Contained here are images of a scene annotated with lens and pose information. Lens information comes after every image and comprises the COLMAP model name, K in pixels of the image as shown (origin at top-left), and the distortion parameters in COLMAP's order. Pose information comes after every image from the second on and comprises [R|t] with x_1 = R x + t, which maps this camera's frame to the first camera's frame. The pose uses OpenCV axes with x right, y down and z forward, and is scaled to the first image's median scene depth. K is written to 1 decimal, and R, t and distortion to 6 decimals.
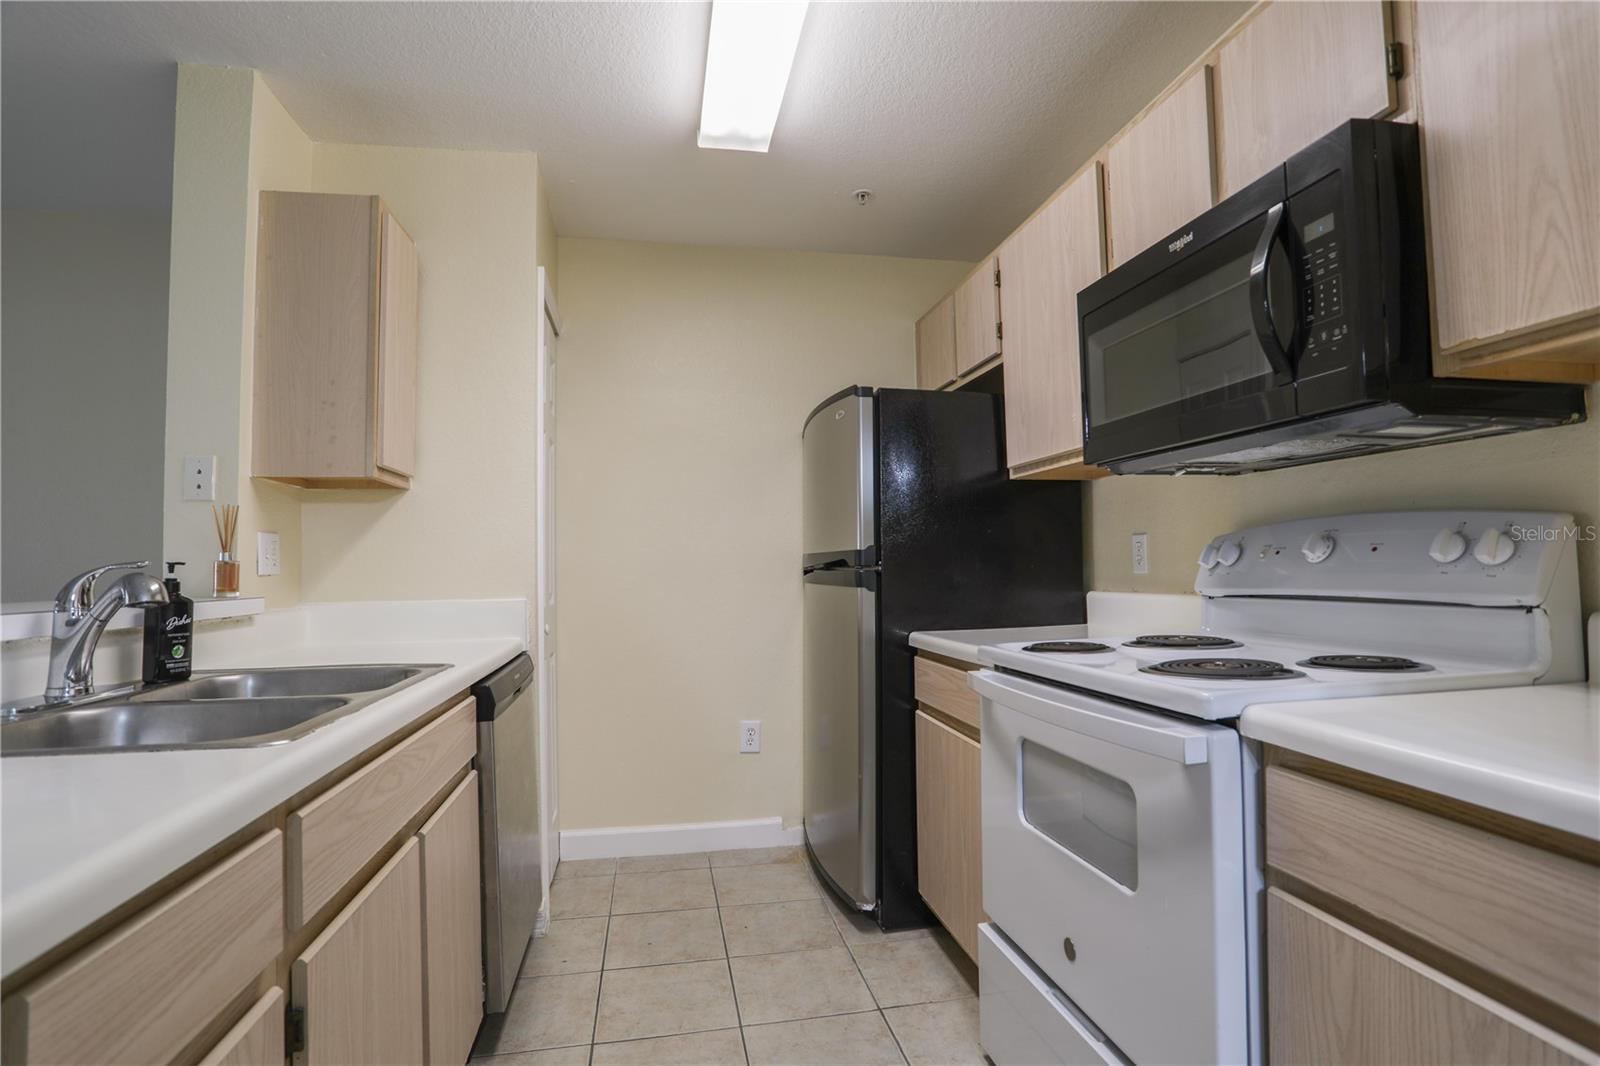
lens RADIAL K [[792.1, 0, 800.0], [0, 792.1, 533.0], [0, 0, 1]] dist [-0.066609, 0.021873]
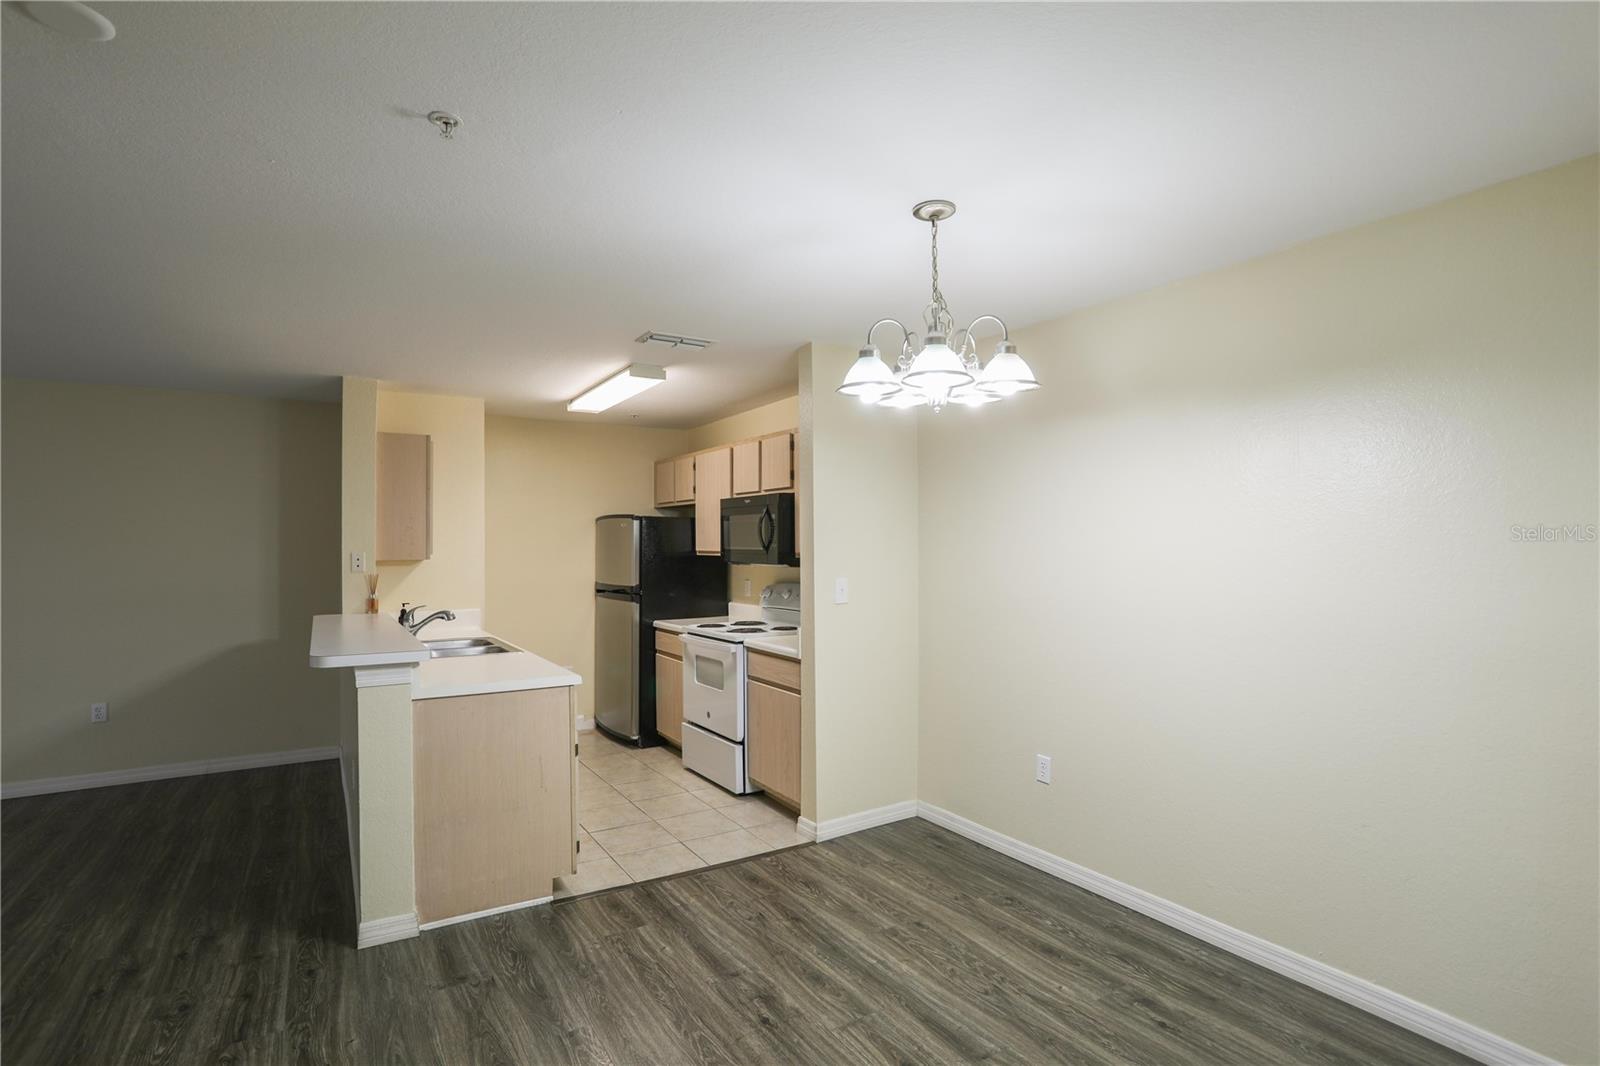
lens RADIAL K [[792.1, 0, 800.0], [0, 792.1, 533.0], [0, 0, 1]] dist [-0.066609, 0.021873]
pose [[0.932702, 0.016474, 0.360271, -0.362469], [-0.024058, 0.999573, 0.016577, -0.219522], [-0.359844, -0.024129, 0.932700, -1.592058]]
